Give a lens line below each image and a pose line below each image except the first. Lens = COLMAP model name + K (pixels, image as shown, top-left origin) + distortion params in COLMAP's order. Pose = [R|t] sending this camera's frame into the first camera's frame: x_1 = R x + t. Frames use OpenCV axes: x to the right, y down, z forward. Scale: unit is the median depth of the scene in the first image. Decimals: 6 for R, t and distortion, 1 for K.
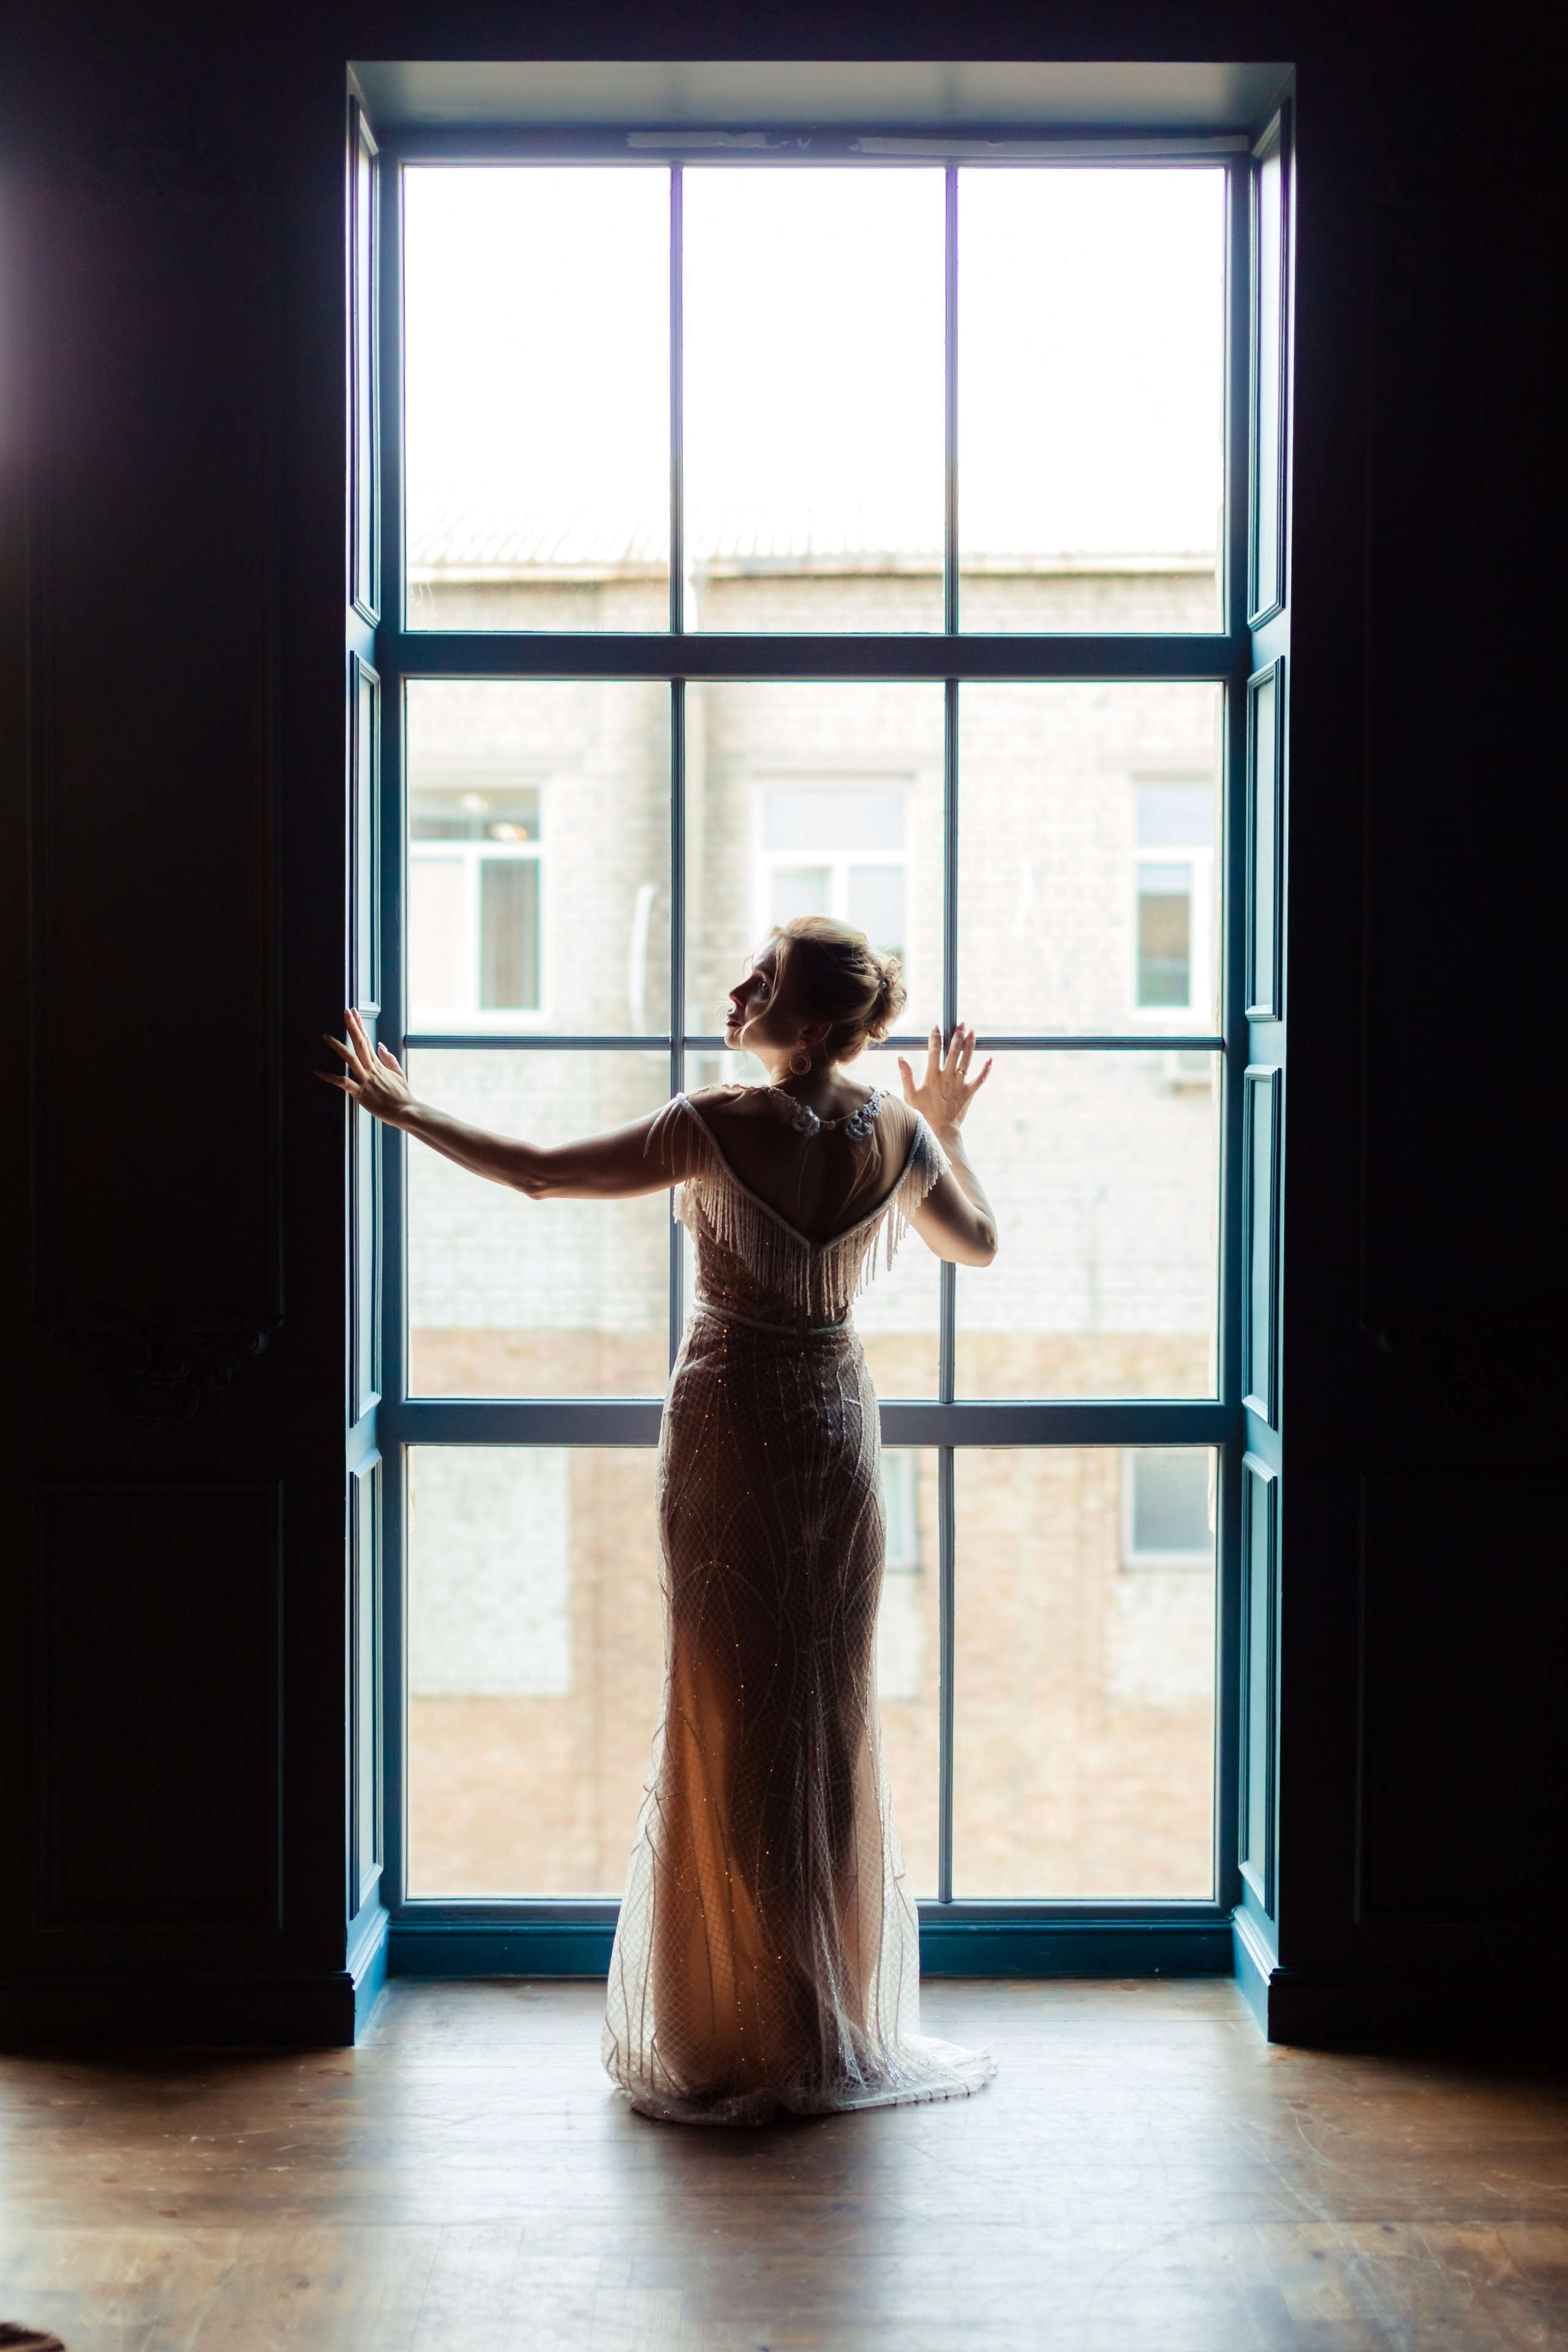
lens RADIAL K [[3504.6, 0, 641.3], [0, 3504.6, 1333.3], [0, 0, 1]] dist [-0.007553, 0.000000]
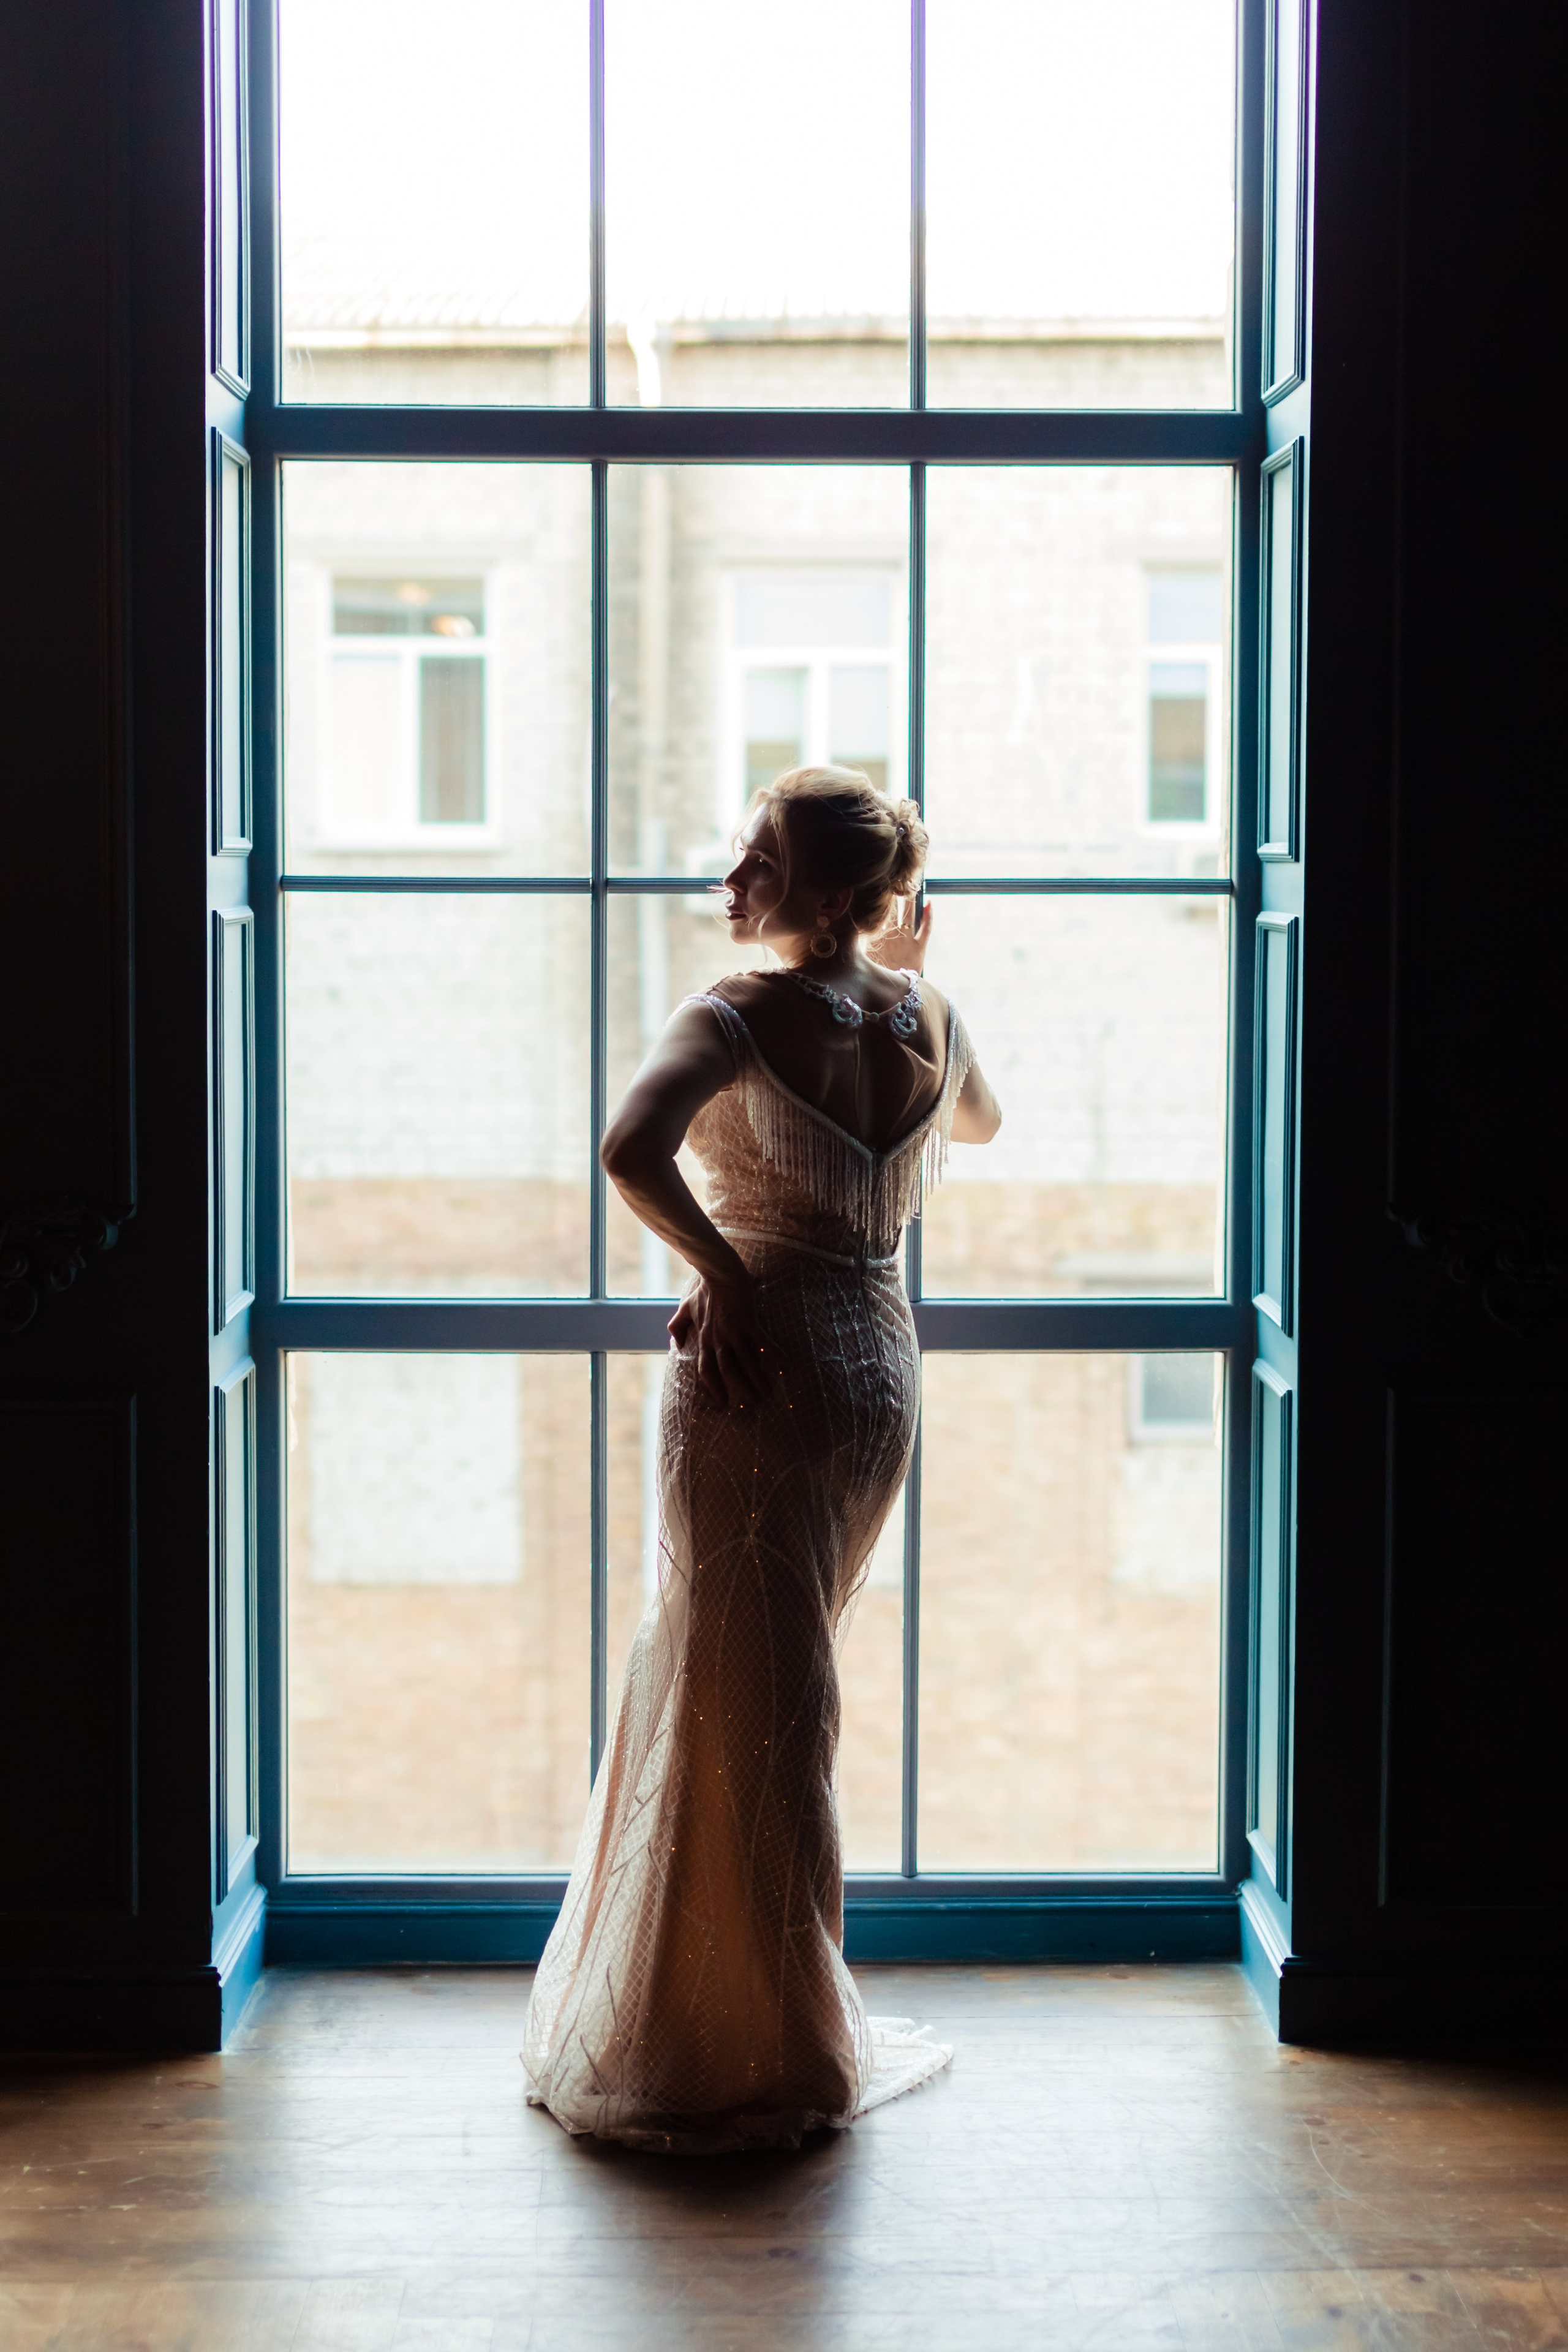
lens RADIAL K [[3212.5, 0, 794.1], [0, 3212.5, 1101.3], [0, 0, 1]] dist [0.000203, 0.000000]
pose [[0.999900, 0.000479, 0.014117, 0.047290], [-0.000743, 0.999825, 0.018698, -0.044754], [-0.014106, -0.018707, 0.999725, 0.210013]]
